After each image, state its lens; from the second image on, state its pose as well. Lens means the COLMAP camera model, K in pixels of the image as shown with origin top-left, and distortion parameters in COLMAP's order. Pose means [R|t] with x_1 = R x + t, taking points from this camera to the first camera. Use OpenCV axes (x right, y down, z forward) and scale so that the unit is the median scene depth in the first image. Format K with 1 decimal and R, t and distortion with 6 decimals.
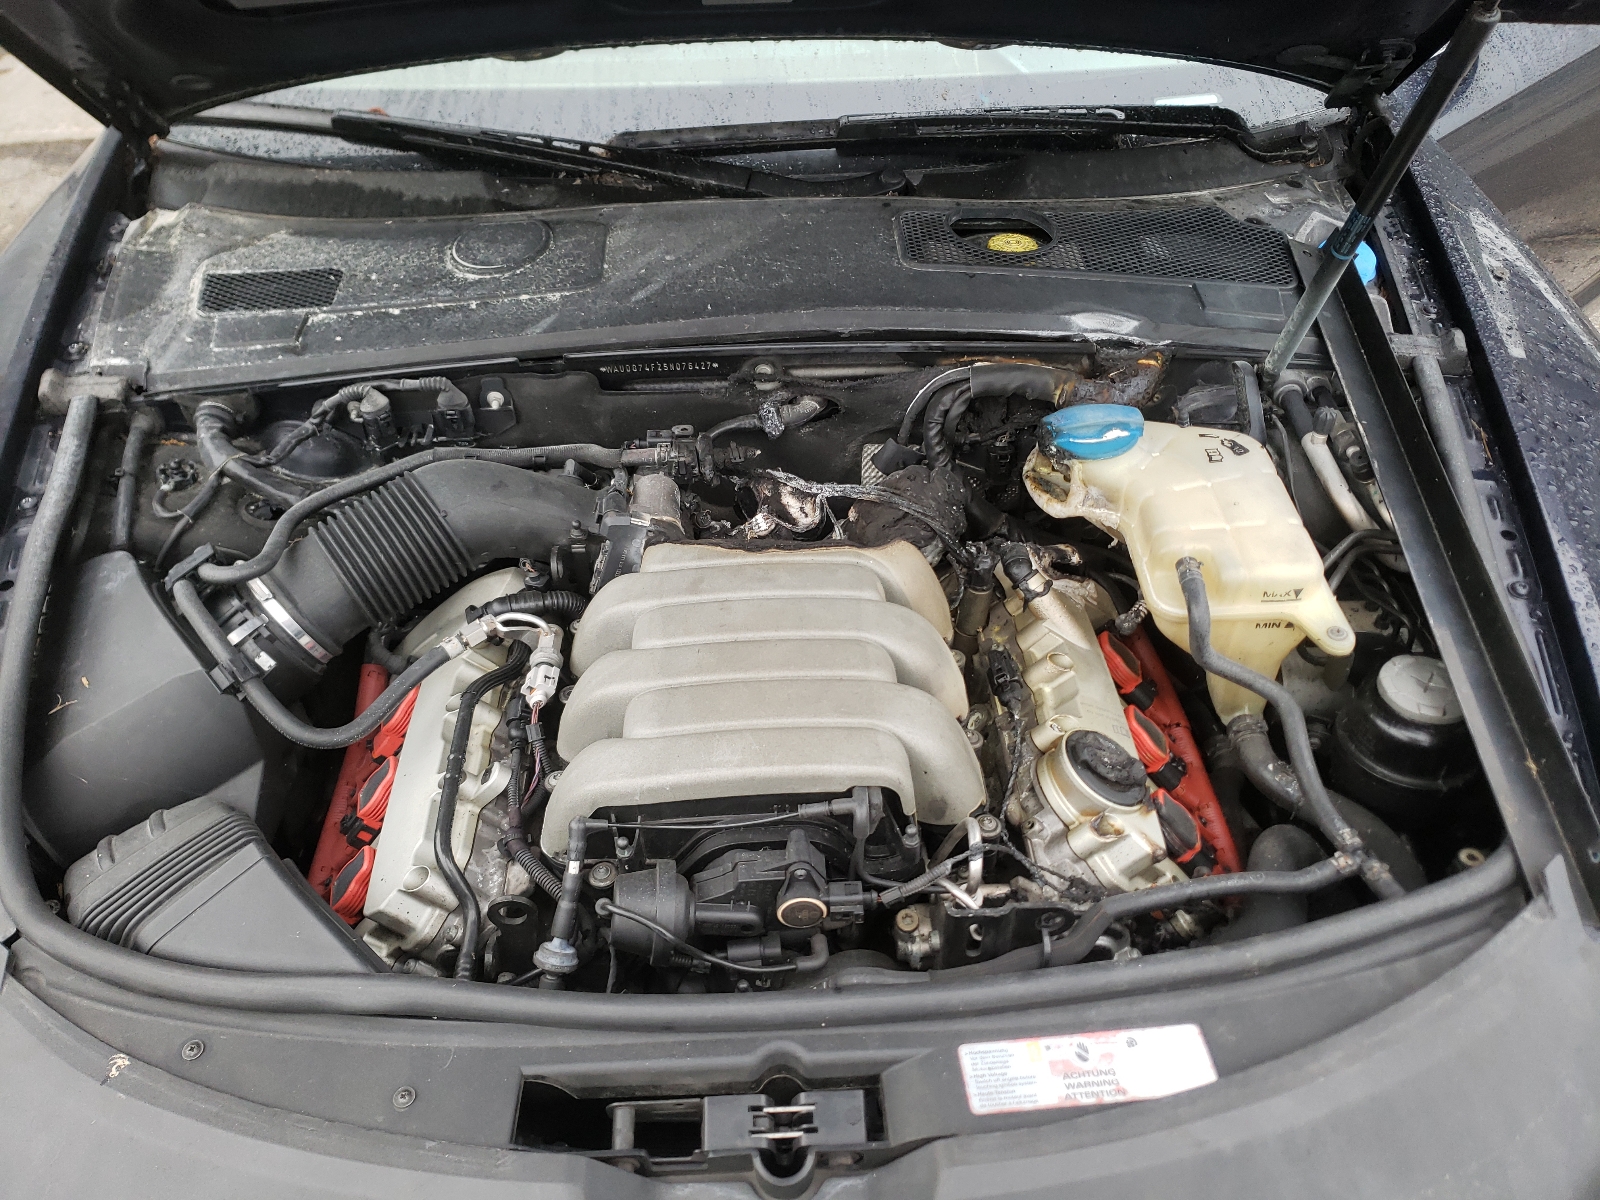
lens RADIAL K [[1224.8, 0, 793.5], [0, 1224.8, 610.4], [0, 0, 1]] dist [0.020511, -0.009455]
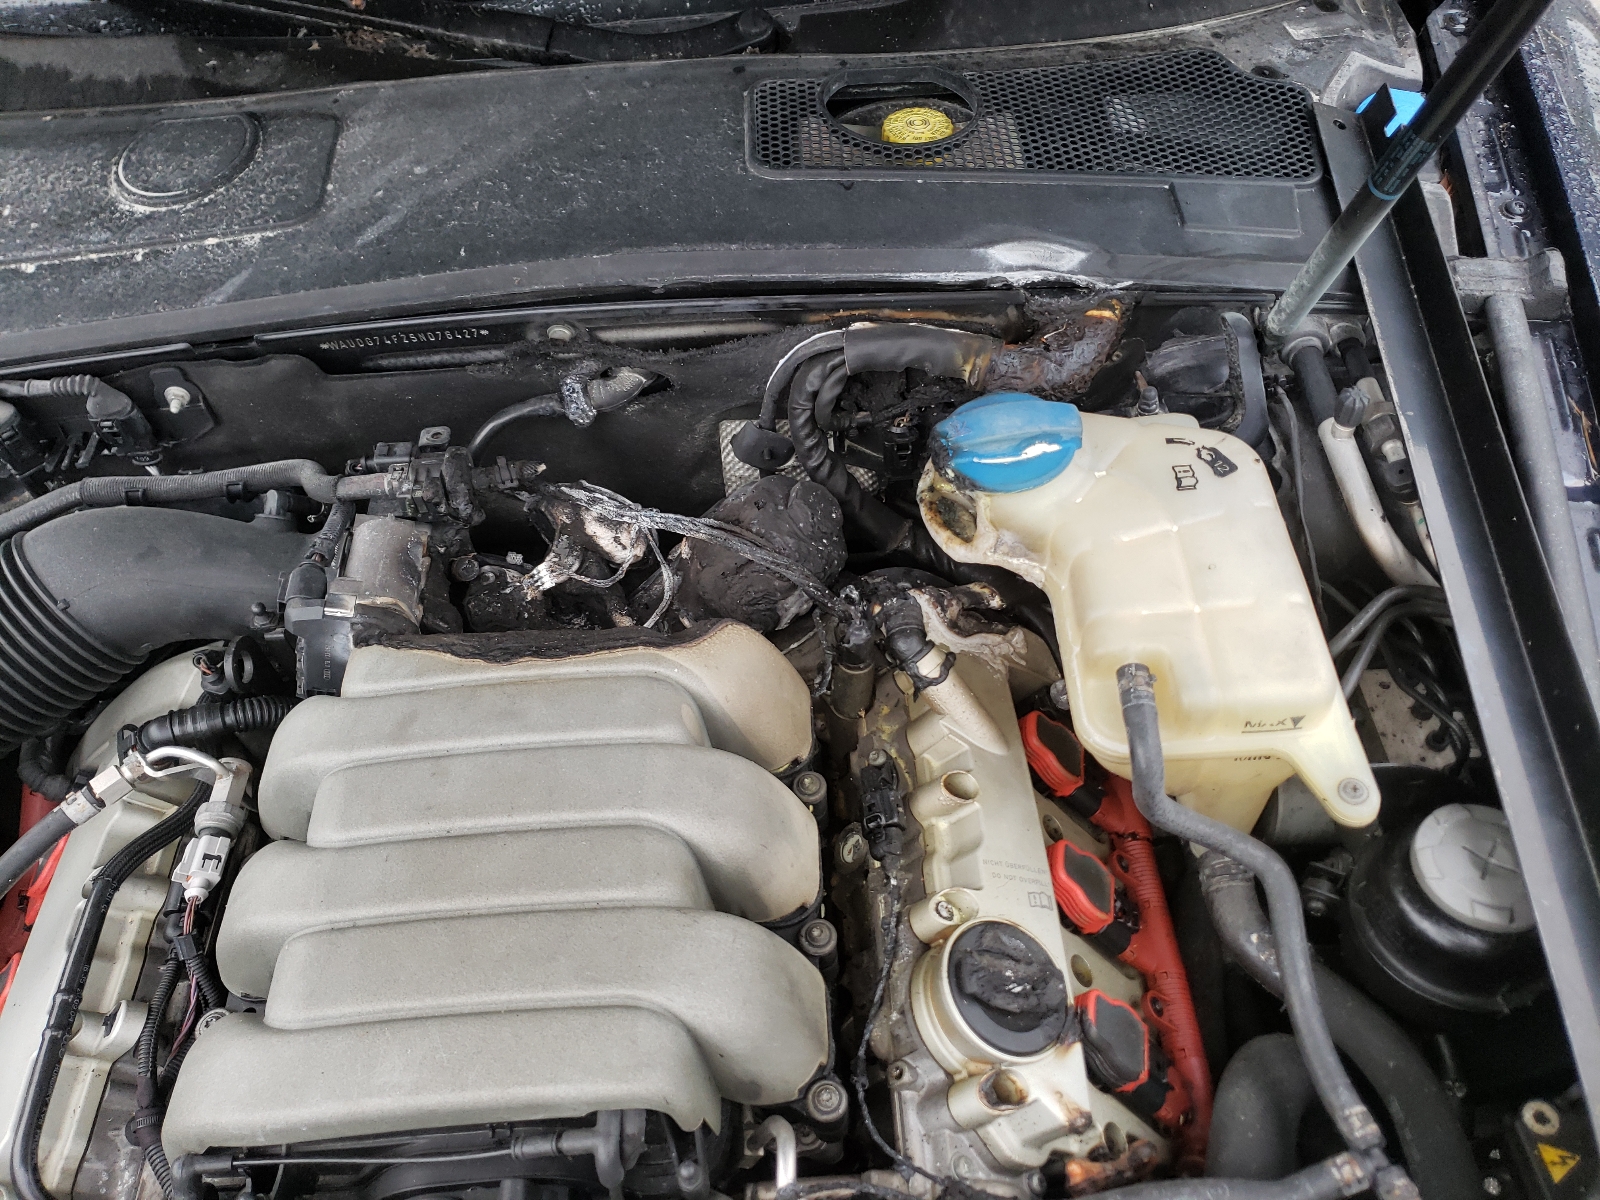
lens RADIAL K [[1224.8, 0, 809.4], [0, 1224.8, 590.5], [0, 0, 1]] dist [0.020511, -0.009455]
pose [[0.999352, -0.032031, -0.016438, 0.136465], [0.034235, 0.986762, 0.158522, -0.170099], [0.011142, -0.158982, 0.987219, 0.300705]]
